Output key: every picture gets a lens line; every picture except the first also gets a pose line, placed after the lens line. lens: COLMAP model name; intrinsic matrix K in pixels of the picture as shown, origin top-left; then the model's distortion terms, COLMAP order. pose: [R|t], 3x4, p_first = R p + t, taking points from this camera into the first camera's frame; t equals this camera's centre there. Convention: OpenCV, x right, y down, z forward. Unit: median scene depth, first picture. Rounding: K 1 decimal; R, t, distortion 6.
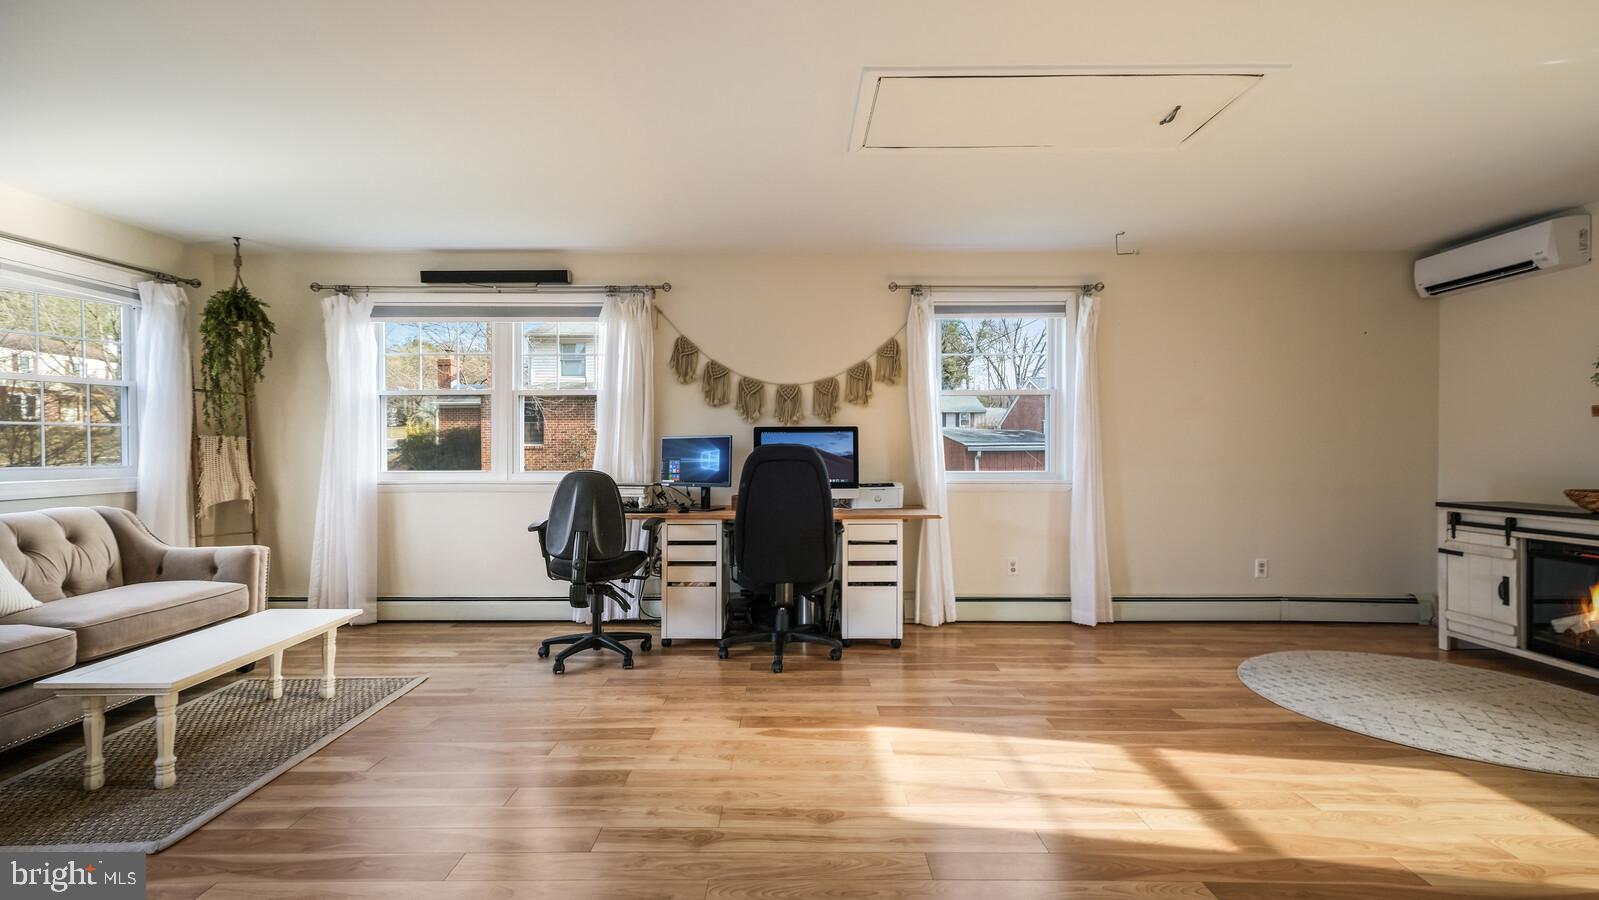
lens RADIAL K [[704.7, 0, 814.8], [0, 704.7, 472.4], [0, 0, 1]] dist [0.016102, -0.000467]
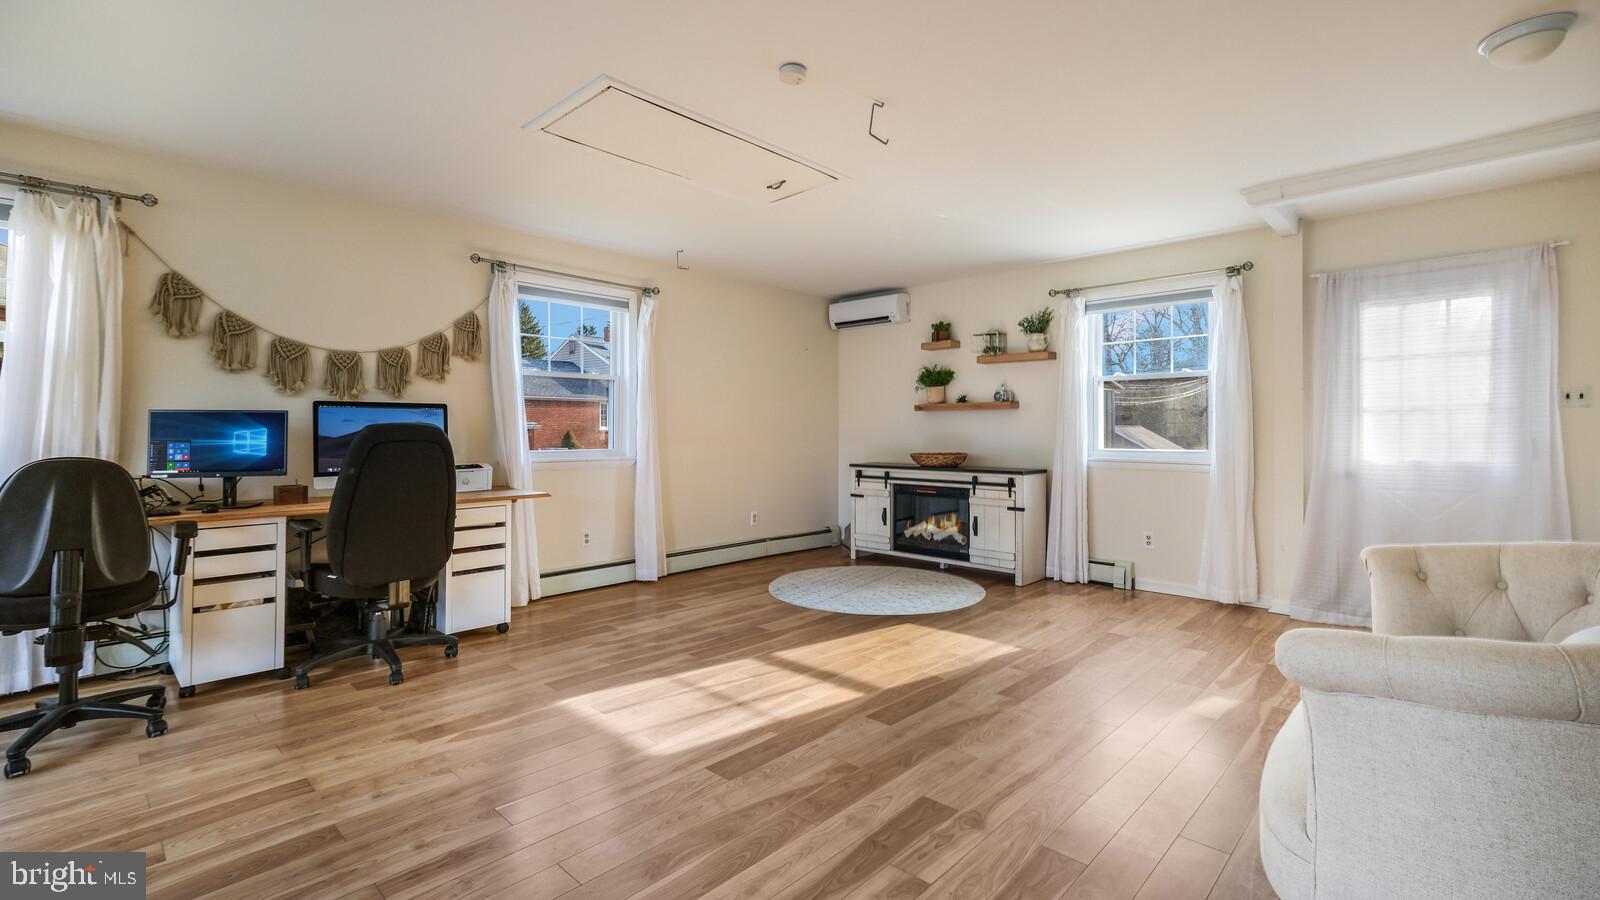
lens RADIAL K [[697.0, 0, 800.0], [0, 697.0, 450.0], [0, 0, 1]] dist [0.012065, -0.000447]
pose [[0.689993, -0.019321, 0.723558, -0.299577], [0.020445, 0.999765, 0.007200, -0.001955], [-0.723527, 0.009826, 0.690226, 0.034250]]
